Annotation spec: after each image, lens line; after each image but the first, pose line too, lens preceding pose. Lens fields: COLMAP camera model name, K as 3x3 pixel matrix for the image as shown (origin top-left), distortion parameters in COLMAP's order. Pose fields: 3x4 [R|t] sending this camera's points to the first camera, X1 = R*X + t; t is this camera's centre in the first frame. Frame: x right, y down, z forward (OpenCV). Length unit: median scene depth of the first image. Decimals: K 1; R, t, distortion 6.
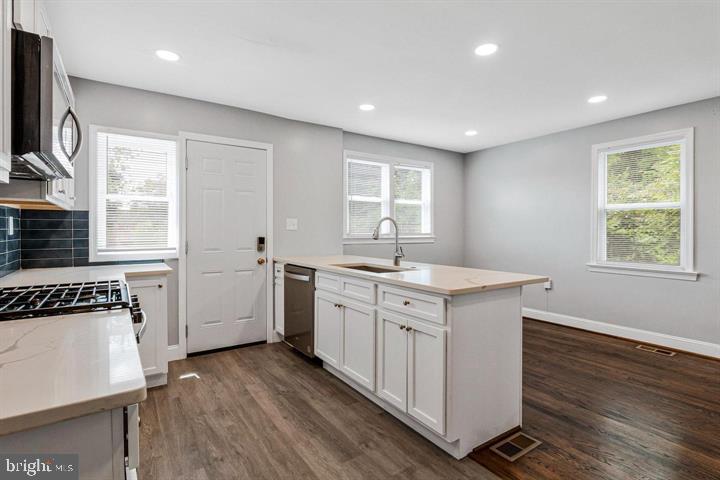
lens RADIAL K [[356.0, 0, 365.8], [0, 356.0, 236.0], [0, 0, 1]] dist [0.002768, 0.000608]
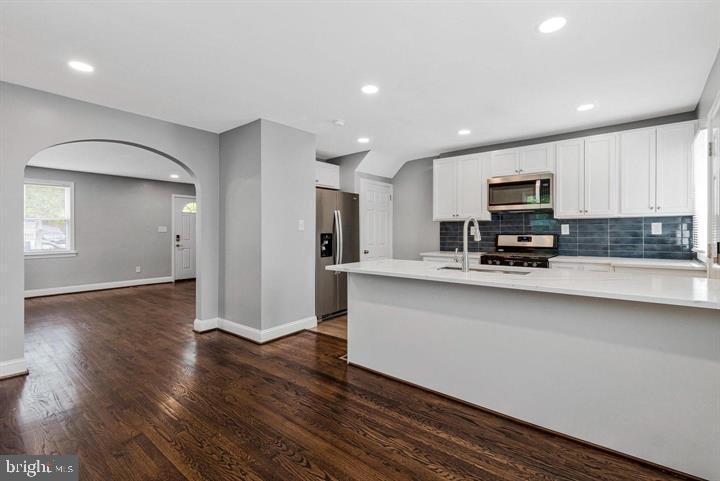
lens RADIAL K [[336.3, 0, 362.1], [0, 336.3, 235.9], [0, 0, 1]] dist [0.002816, 0.001809]
pose [[-0.965327, 0.004925, -0.260998, 0.492332], [-0.001441, 0.999706, 0.024194, -0.022451], [0.261040, 0.023732, -0.965036, 1.566706]]
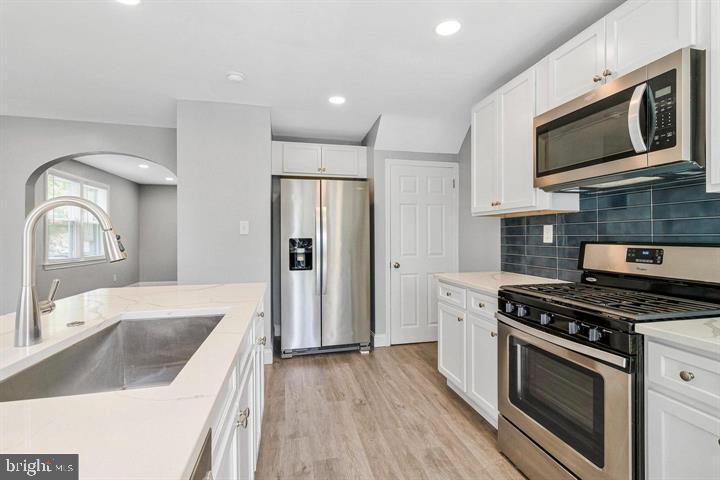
lens RADIAL K [[336.3, 0, 362.6], [0, 336.3, 233.5], [0, 0, 1]] dist [0.002816, 0.001809]
pose [[-0.926172, 0.004419, 0.377075, -0.287011], [0.006768, 0.999965, 0.004906, -0.016696], [-0.377040, 0.007096, -0.926170, 1.064299]]
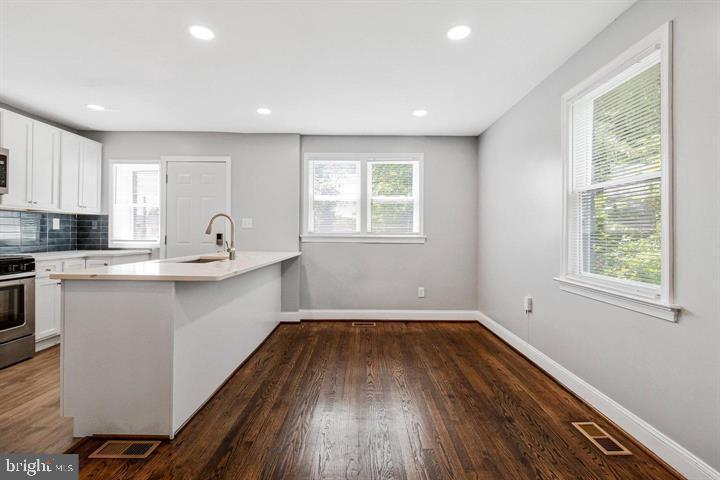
lens RADIAL K [[336.3, 0, 365.5], [0, 336.3, 235.7], [0, 0, 1]] dist [0.002816, 0.001809]
pose [[0.823007, 0.007674, -0.567980, 0.873716], [-0.015534, 0.999839, -0.009000, 0.014871], [0.567819, 0.016230, 0.822993, 0.374596]]
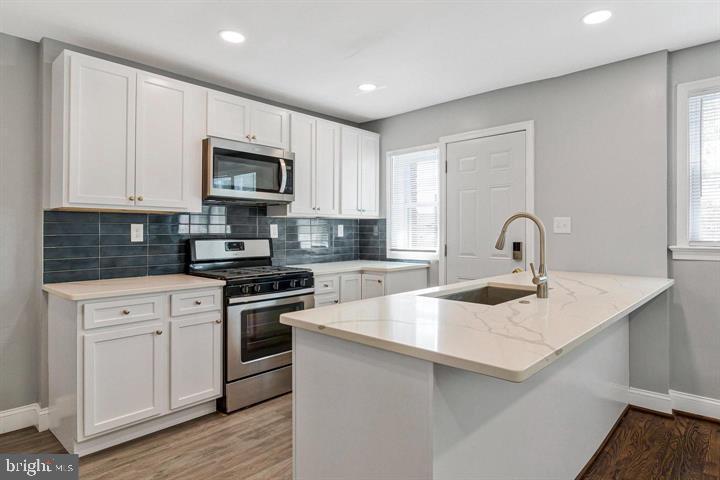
lens RADIAL K [[420.0, 0, 363.8], [0, 420.0, 231.6], [0, 0, 1]] dist [0.003979, -0.001665]
pose [[0.209585, -0.002302, -0.977788, 0.615784], [-0.011062, 0.999928, -0.004725, -0.013185], [0.977728, 0.011807, 0.209544, 0.529918]]
